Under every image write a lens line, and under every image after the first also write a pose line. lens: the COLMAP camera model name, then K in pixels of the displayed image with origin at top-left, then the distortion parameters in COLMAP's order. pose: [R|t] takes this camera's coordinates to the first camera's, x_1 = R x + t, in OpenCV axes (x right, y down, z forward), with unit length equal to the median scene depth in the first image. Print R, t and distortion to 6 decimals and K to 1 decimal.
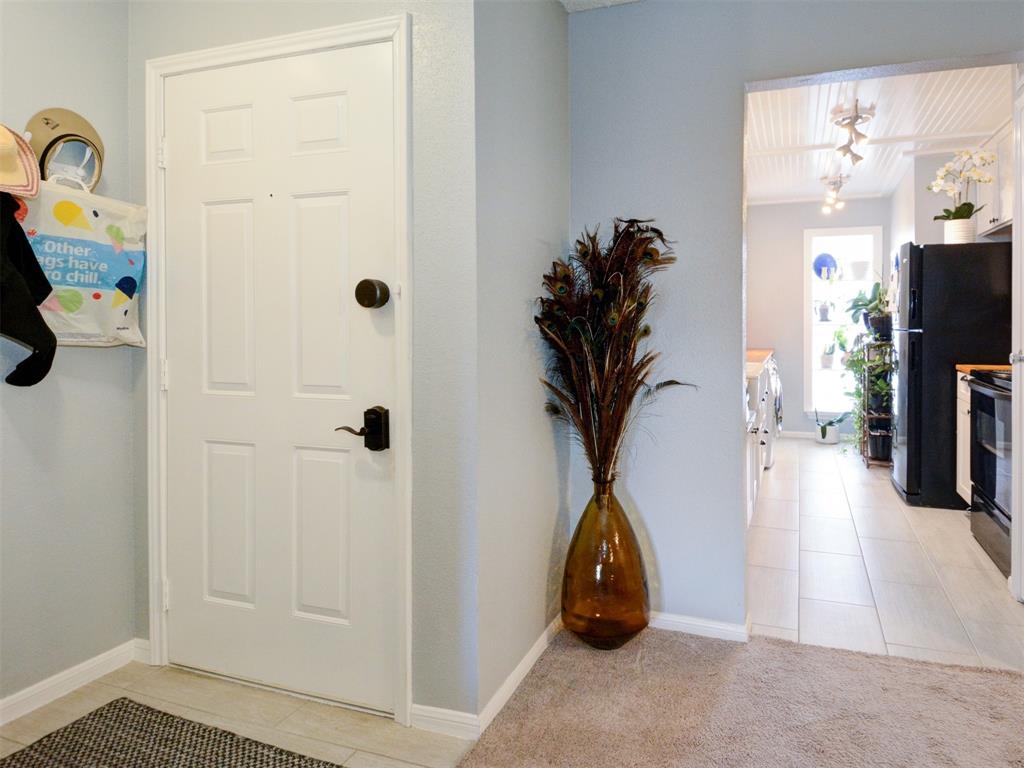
lens RADIAL K [[630.7, 0, 562.7], [0, 630.7, 322.6], [0, 0, 1]] dist [0.034133, -0.054751]
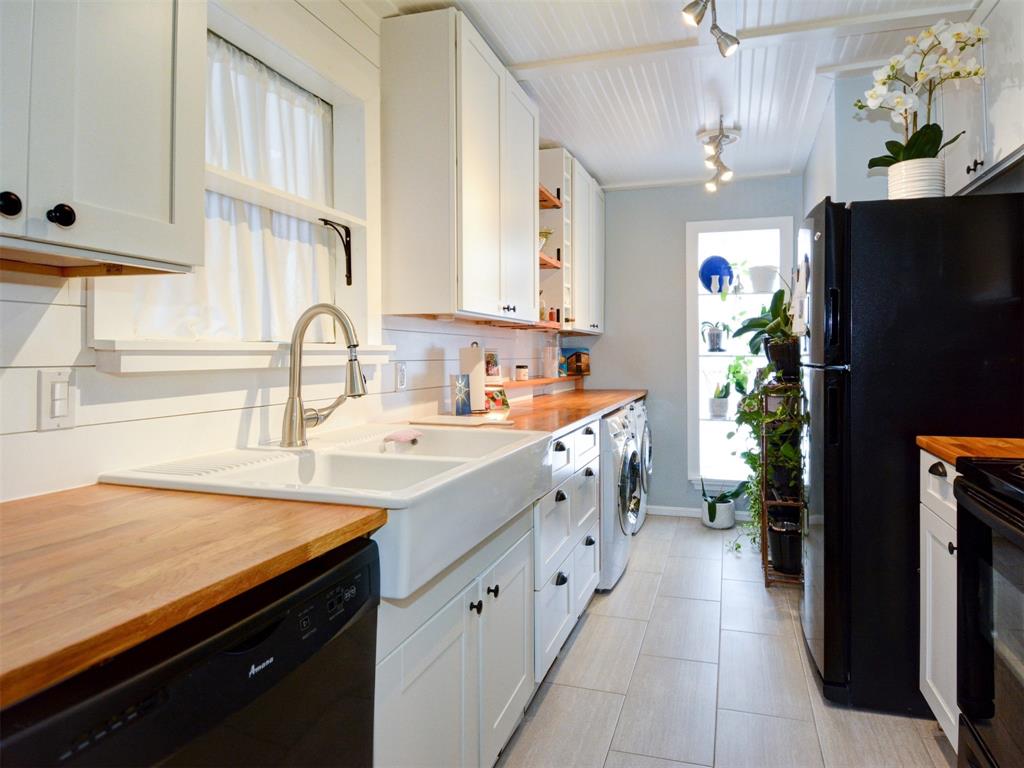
lens RADIAL K [[633.8, 0, 542.8], [0, 633.8, 348.7], [0, 0, 1]] dist [0.055942, -0.059901]
pose [[0.997521, -0.004070, 0.070254, 0.208940], [0.004713, 0.999948, -0.008988, 0.000489], [-0.070214, 0.009297, 0.997489, 0.369565]]
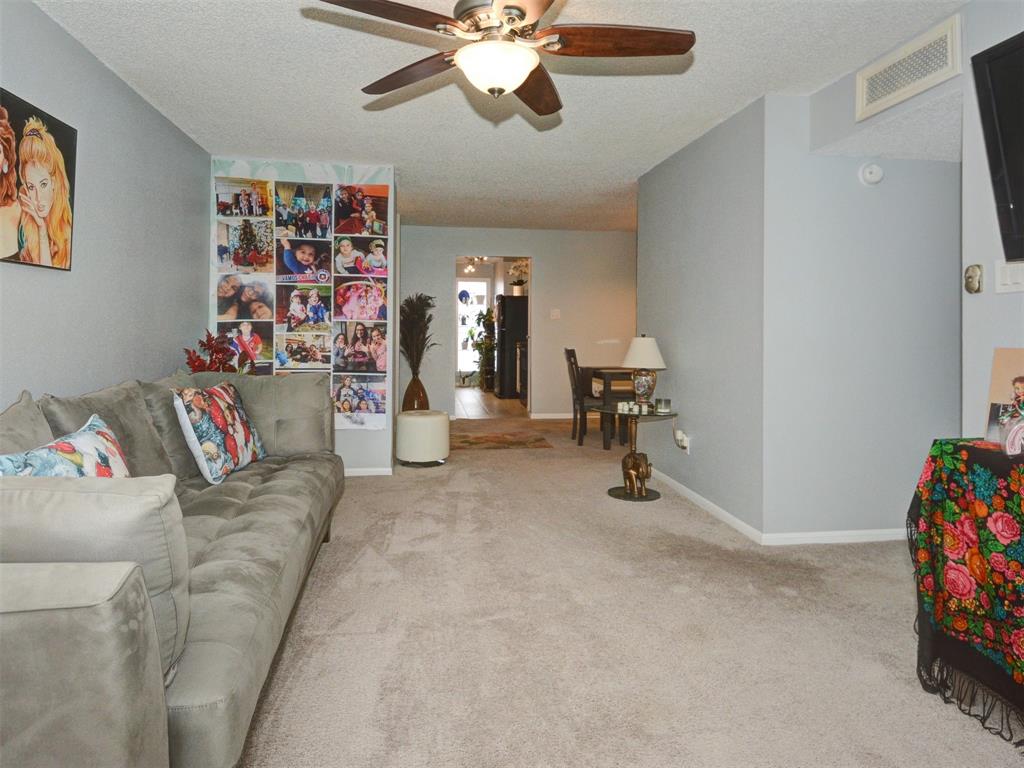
lens RADIAL K [[633.8, 0, 542.8], [0, 633.8, 348.7], [0, 0, 1]] dist [0.055942, -0.059901]
pose [[0.850379, -0.010416, 0.526068, -0.496872], [-0.009311, 0.999350, 0.034837, 0.000492], [-0.526088, -0.034523, 0.849729, -0.960697]]
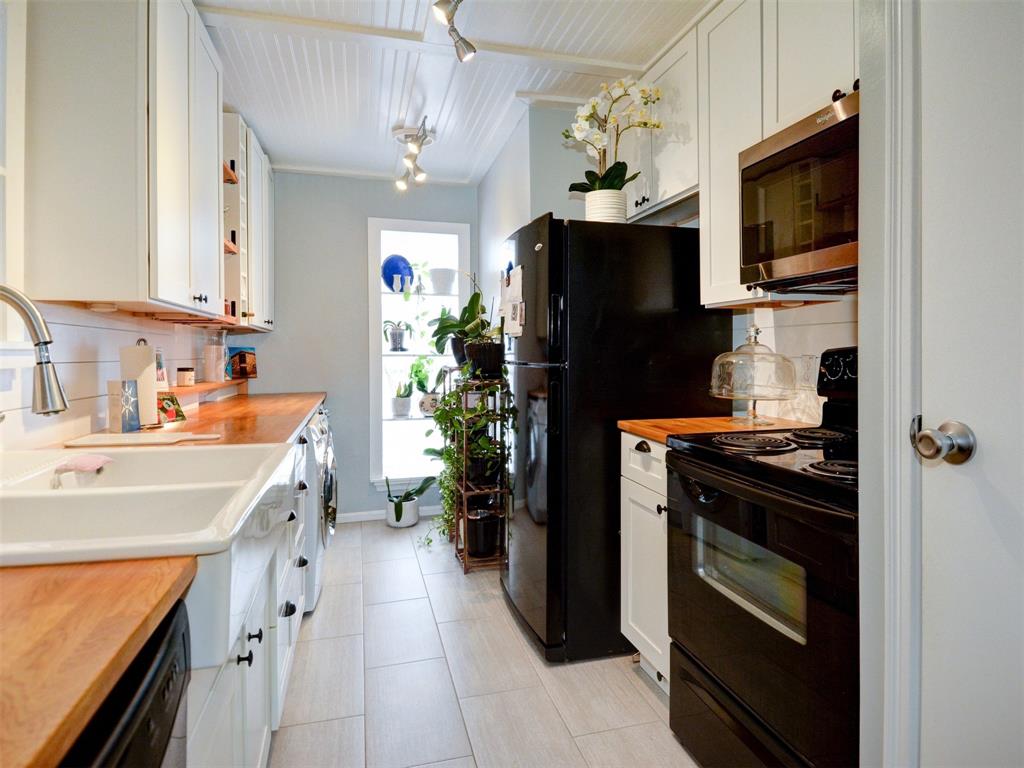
lens RADIAL K [[637.2, 0, 553.6], [0, 637.2, 356.0], [0, 0, 1]] dist [0.059532, -0.063275]
pose [[0.796543, -0.008996, 0.604515, 0.146292], [0.006340, 0.999959, 0.006527, 0.000156], [-0.604549, -0.001366, 0.796567, 0.398009]]
